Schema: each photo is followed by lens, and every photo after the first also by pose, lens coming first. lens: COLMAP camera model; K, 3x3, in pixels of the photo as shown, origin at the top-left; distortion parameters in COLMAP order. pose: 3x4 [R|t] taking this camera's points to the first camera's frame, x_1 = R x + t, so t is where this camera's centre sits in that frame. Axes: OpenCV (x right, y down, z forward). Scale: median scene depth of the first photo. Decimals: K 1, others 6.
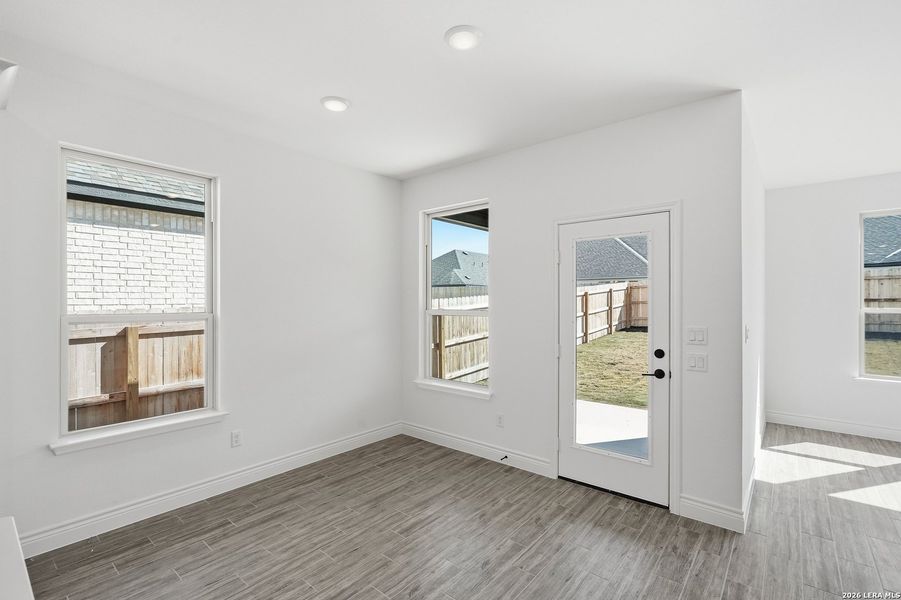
lens RADIAL K [[413.2, 0, 446.8], [0, 413.2, 298.4], [0, 0, 1]] dist [-0.010538, 0.003671]
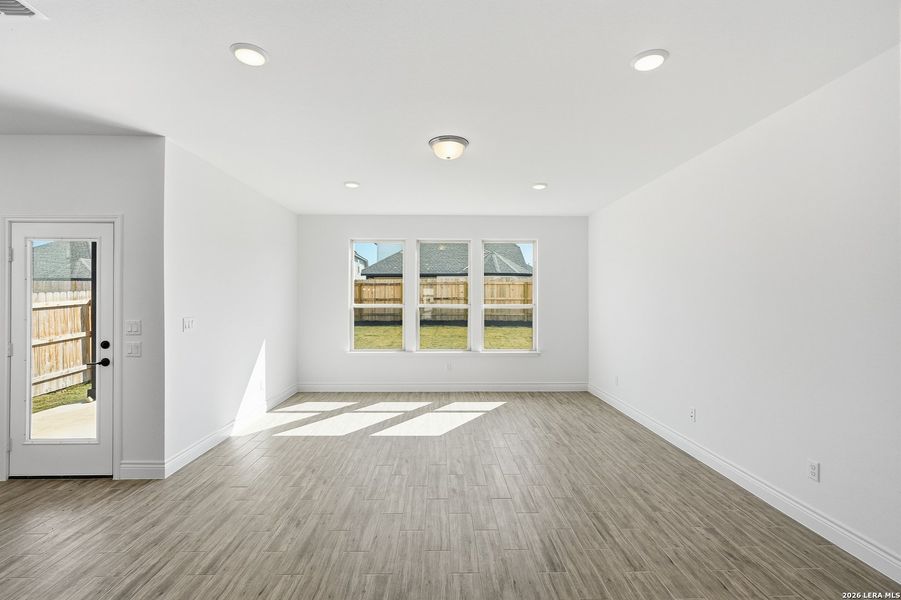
lens RADIAL K [[407.2, 0, 453.1], [0, 407.2, 296.2], [0, 0, 1]] dist [-0.013157, 0.005706]
pose [[0.746989, 0.005963, 0.664810, 0.348560], [-0.005551, 0.999981, -0.002732, -0.003137], [-0.664814, -0.001649, 0.747007, -0.354634]]
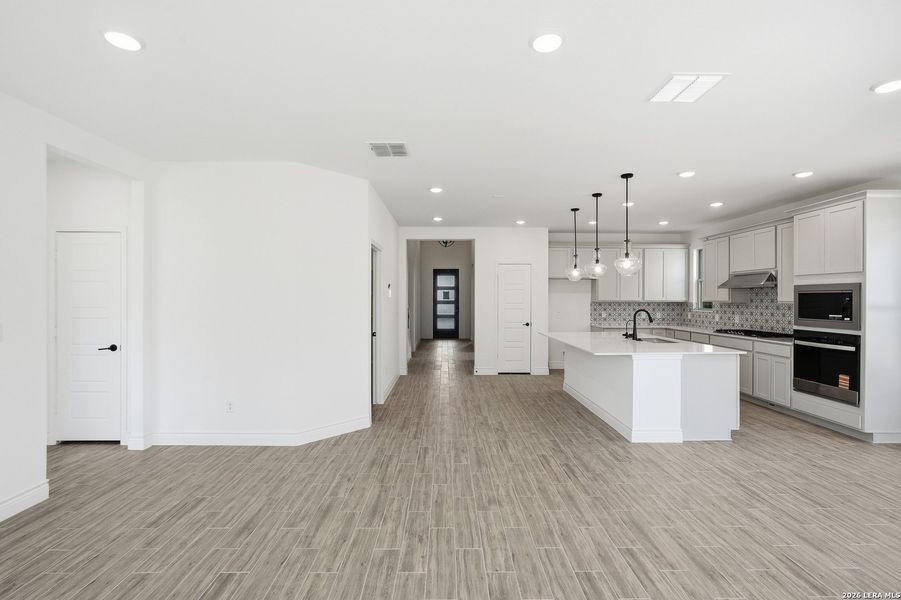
lens RADIAL K [[407.2, 0, 451.3], [0, 407.2, 296.6], [0, 0, 1]] dist [-0.013157, 0.005706]
pose [[-0.759049, -0.004022, -0.651022, 0.935637], [0.002808, 0.999951, -0.009453, 0.006214], [0.651028, -0.009003, -0.759000, 0.543278]]
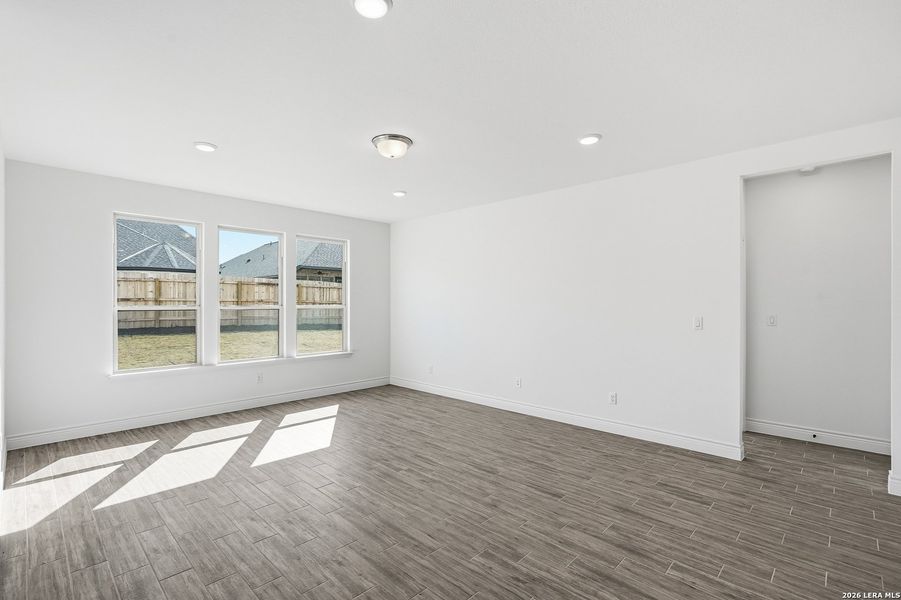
lens RADIAL K [[413.2, 0, 450.7], [0, 413.2, 304.0], [0, 0, 1]] dist [-0.010538, 0.003671]
pose [[0.066483, -0.006111, 0.997769, 0.052288], [-0.007488, 0.999950, 0.006623, 0.005076], [-0.997759, -0.007912, 0.066434, 0.110128]]
